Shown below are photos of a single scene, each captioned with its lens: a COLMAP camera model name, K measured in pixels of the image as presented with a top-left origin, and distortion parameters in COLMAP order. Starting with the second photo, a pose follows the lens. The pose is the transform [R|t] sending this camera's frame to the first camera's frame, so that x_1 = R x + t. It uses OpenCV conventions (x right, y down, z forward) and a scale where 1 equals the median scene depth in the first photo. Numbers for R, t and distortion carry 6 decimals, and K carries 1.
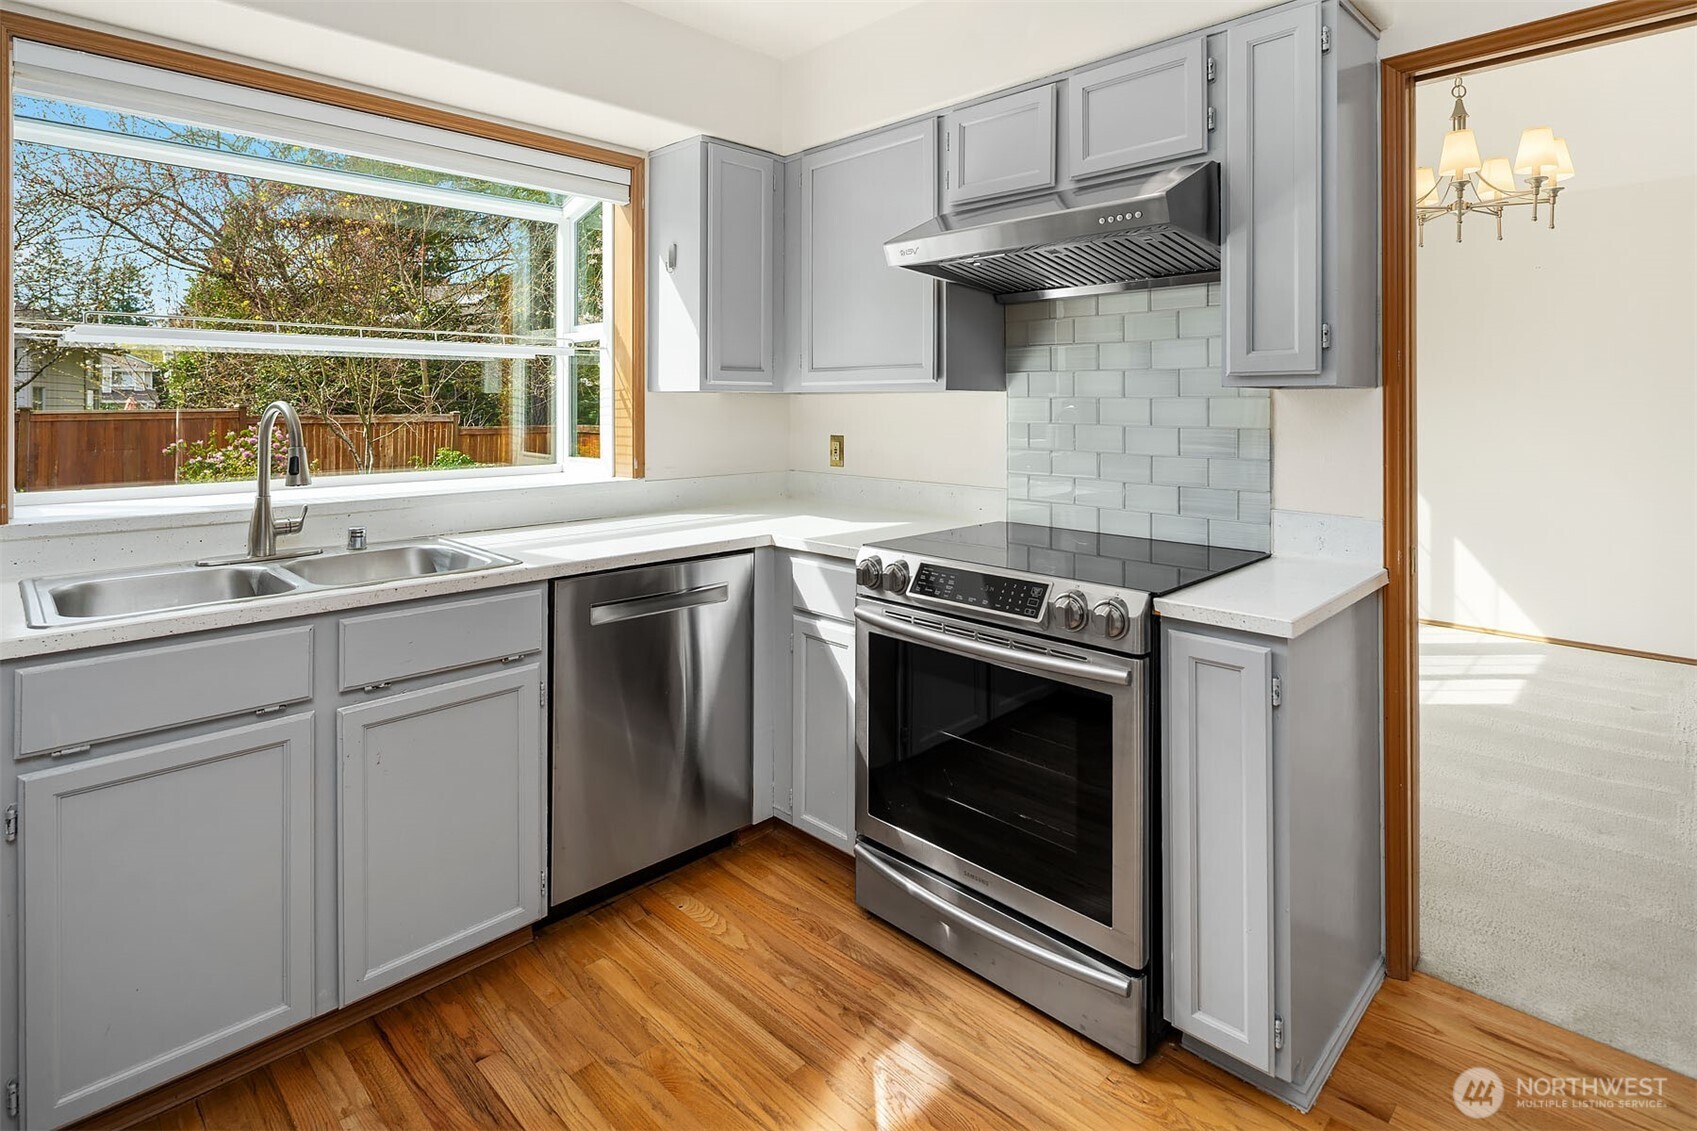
lens RADIAL K [[853.5, 0, 850.1], [0, 853.5, 397.7], [0, 0, 1]] dist [-0.000120, -0.000558]
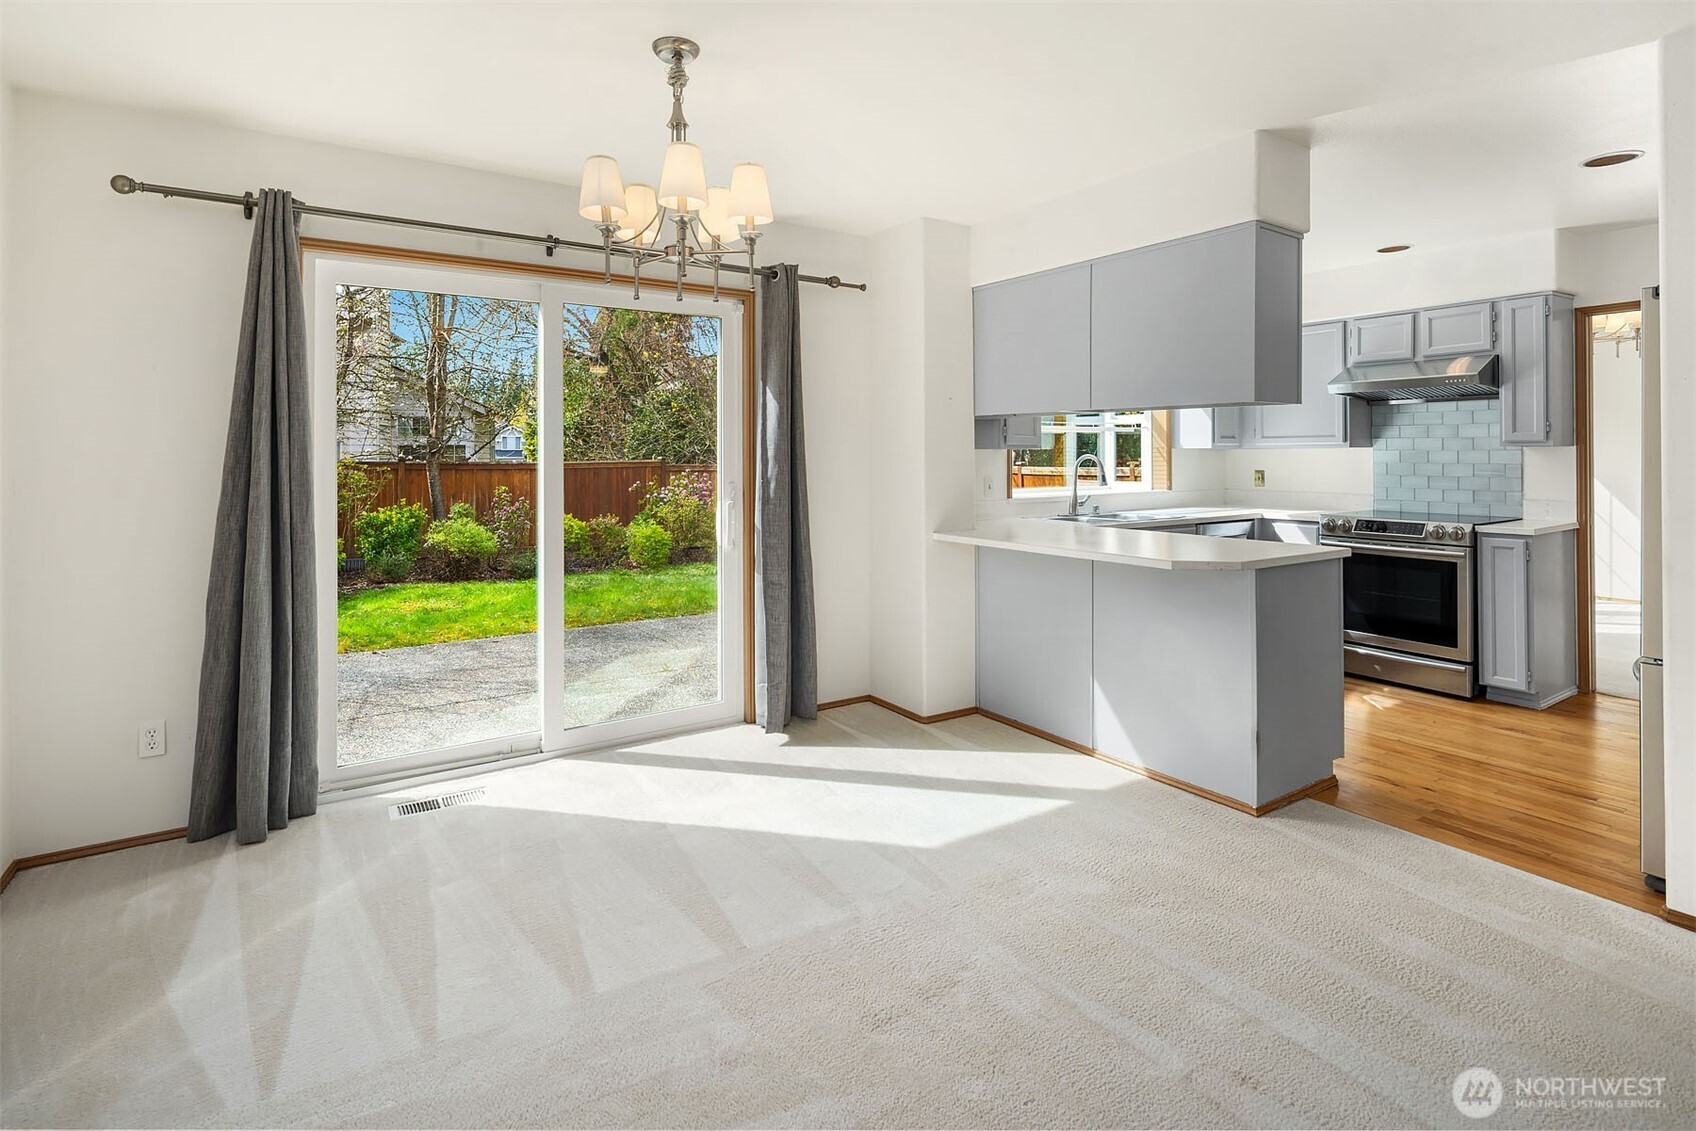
lens RADIAL K [[822.9, 0, 845.3], [0, 822.9, 450.1], [0, 0, 1]] dist [-0.001048, -0.000372]
pose [[0.977511, -0.008018, -0.210730, -0.856991], [0.008708, 0.999959, 0.002346, -0.021879], [0.210703, -0.004128, 0.977541, -1.614370]]
